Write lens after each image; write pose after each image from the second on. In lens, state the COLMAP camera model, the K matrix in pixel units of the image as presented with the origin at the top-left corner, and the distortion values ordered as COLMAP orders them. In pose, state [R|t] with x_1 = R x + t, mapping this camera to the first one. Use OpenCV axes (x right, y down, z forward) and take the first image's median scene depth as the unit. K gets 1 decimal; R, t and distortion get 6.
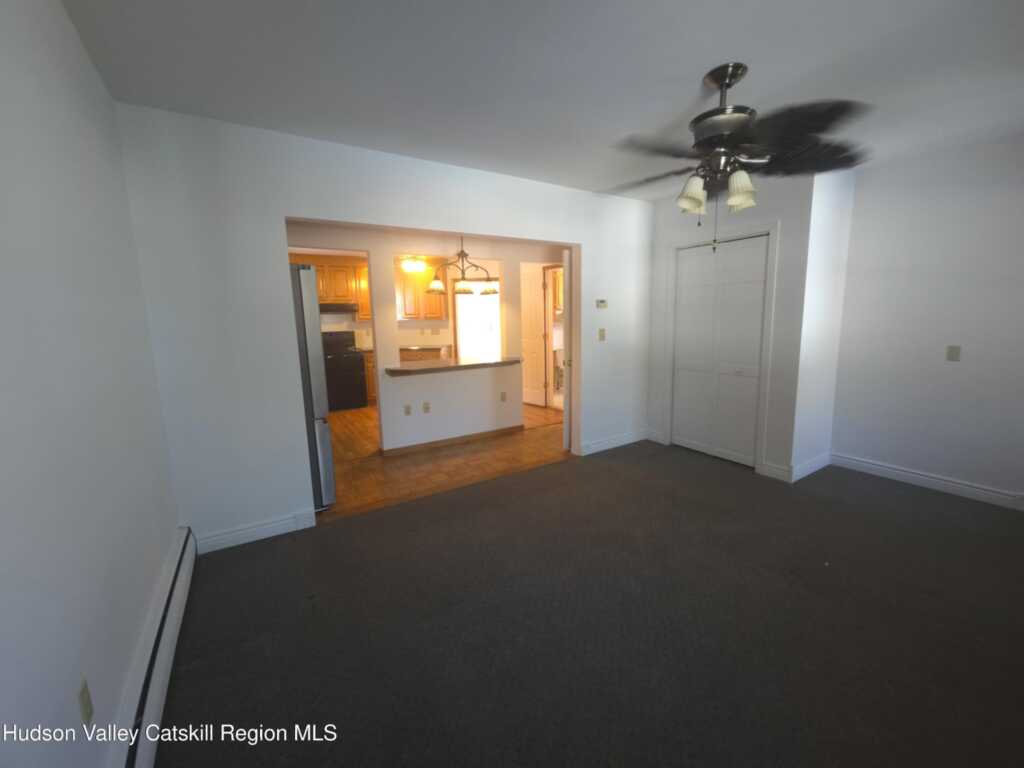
lens RADIAL K [[415.7, 0, 527.7], [0, 415.7, 379.4], [0, 0, 1]] dist [-0.002015, -0.000155]
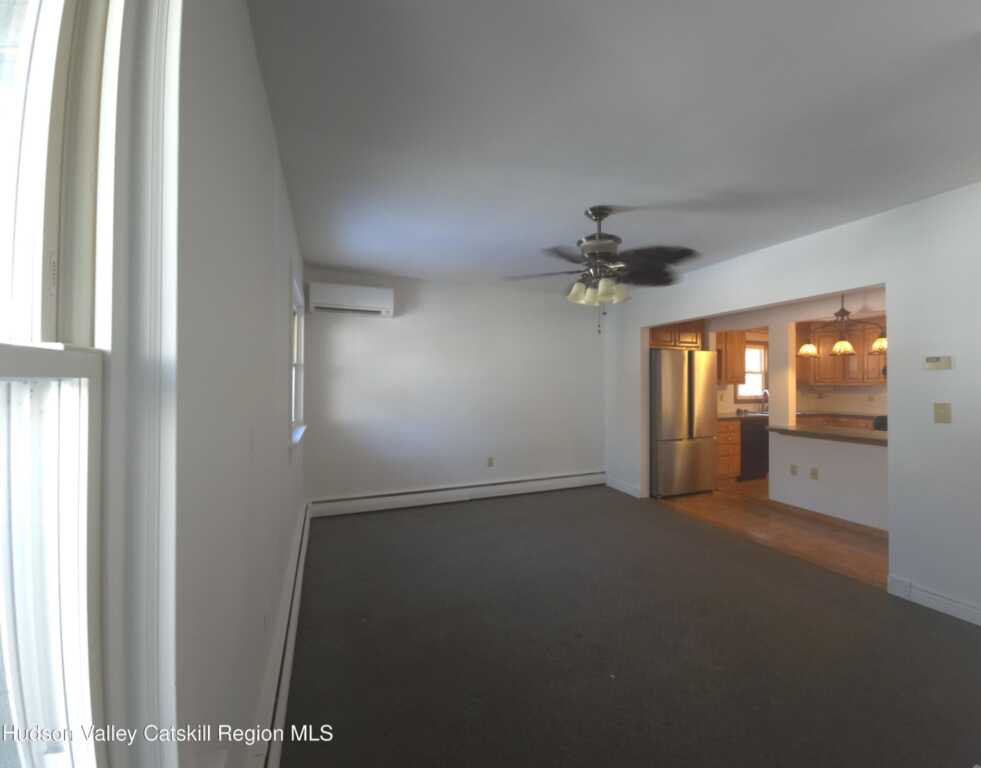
lens RADIAL K [[386.1, 0, 490.5], [0, 386.1, 384.0], [0, 0, 1]] dist [-0.000120, -0.000021]
pose [[-0.208346, 0.021340, -0.977822, 0.843548], [-0.147736, 0.987604, 0.053032, -0.080267], [0.966833, 0.155508, -0.202610, 0.459037]]
